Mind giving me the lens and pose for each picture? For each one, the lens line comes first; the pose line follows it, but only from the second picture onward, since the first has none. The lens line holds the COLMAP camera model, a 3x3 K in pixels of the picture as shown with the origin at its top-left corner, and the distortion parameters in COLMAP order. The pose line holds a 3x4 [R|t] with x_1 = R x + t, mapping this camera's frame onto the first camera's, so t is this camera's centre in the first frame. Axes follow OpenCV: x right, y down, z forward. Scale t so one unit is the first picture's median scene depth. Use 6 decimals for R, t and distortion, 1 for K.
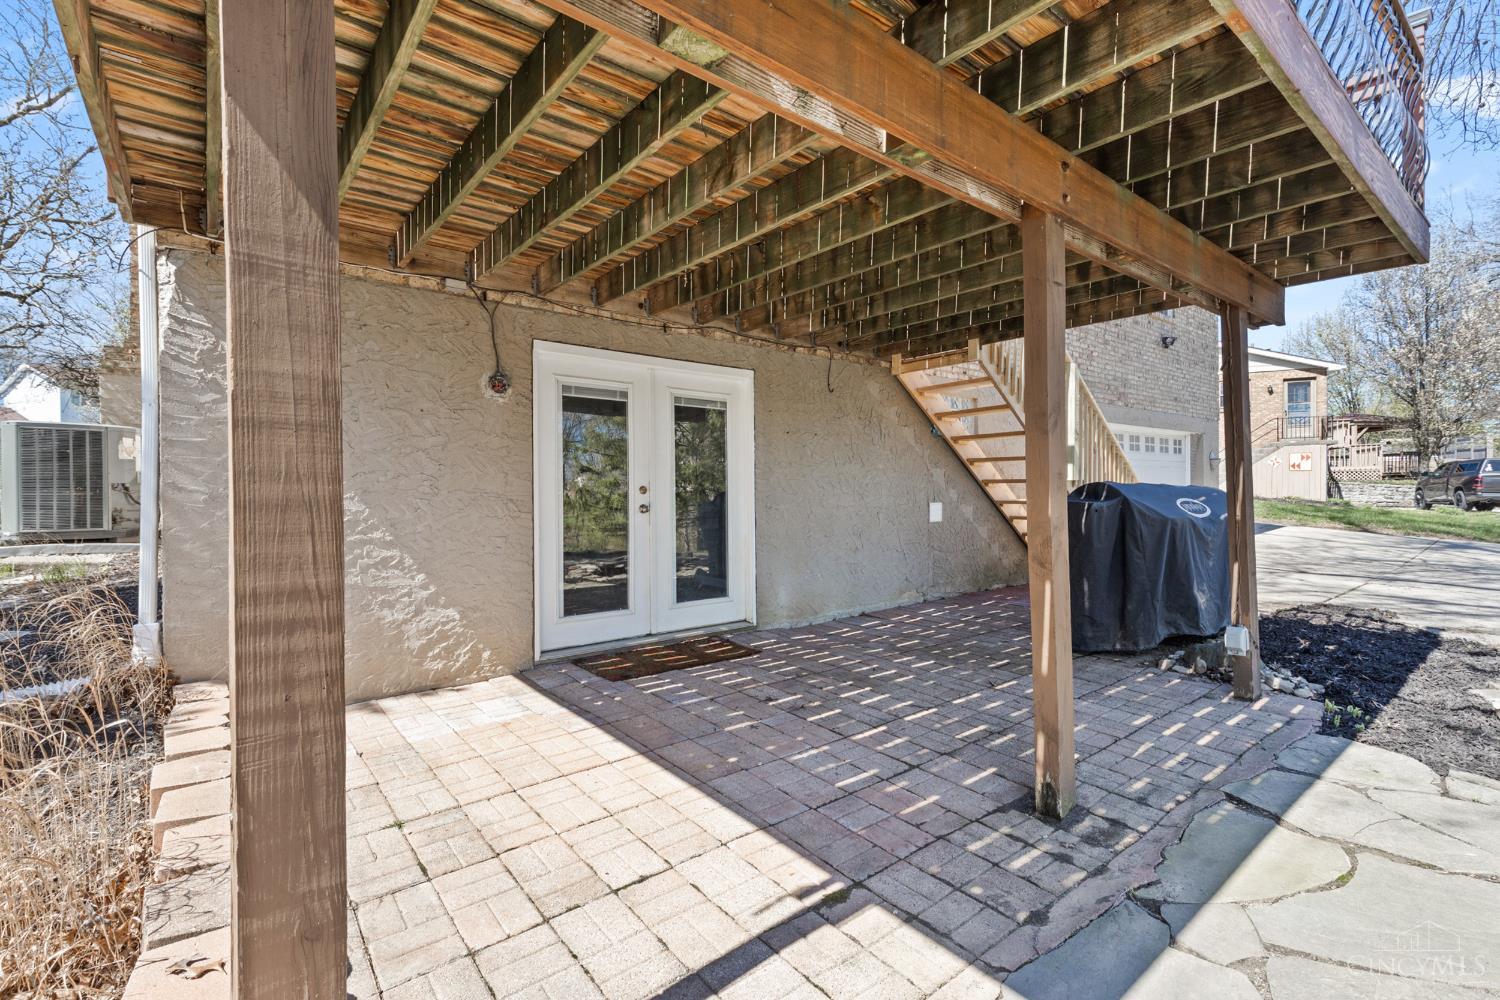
lens RADIAL K [[720.0, 0, 750.0], [0, 720.0, 500.0], [0, 0, 1]] dist [-0.021393, -0.000090]
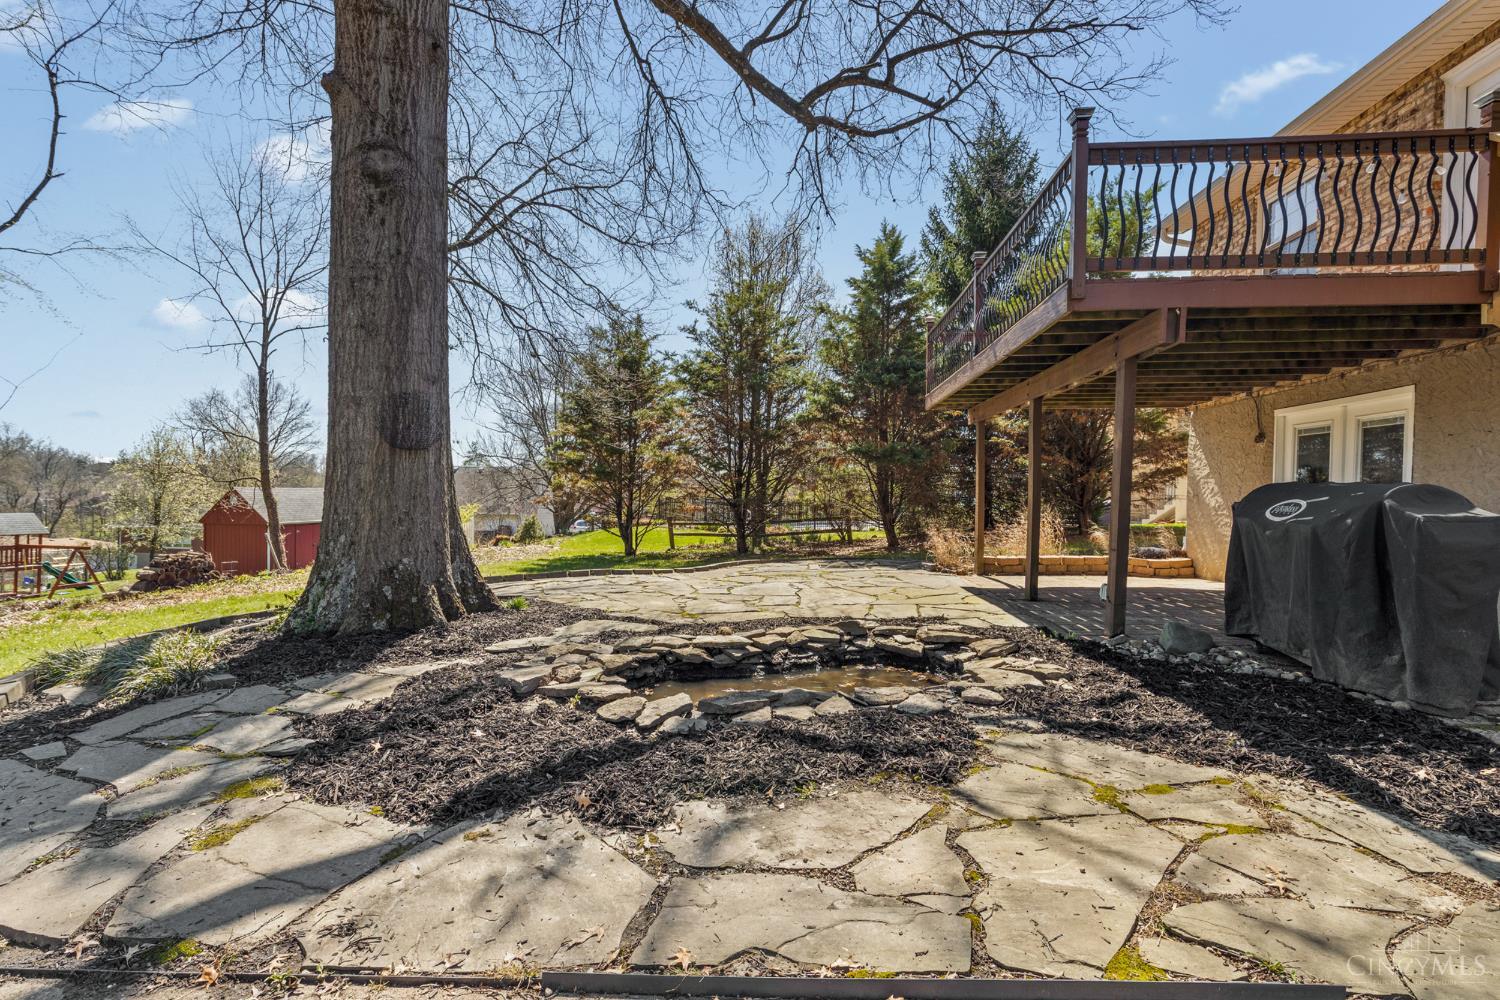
lens RADIAL K [[720.0, 0, 750.0], [0, 720.0, 500.0], [0, 0, 1]] dist [-0.021393, -0.000090]
pose [[-0.657758, 0.002200, -0.753226, 1.629633], [-0.004849, 0.999963, 0.007155, -0.003712], [0.753214, 0.008358, -0.657723, 1.010442]]
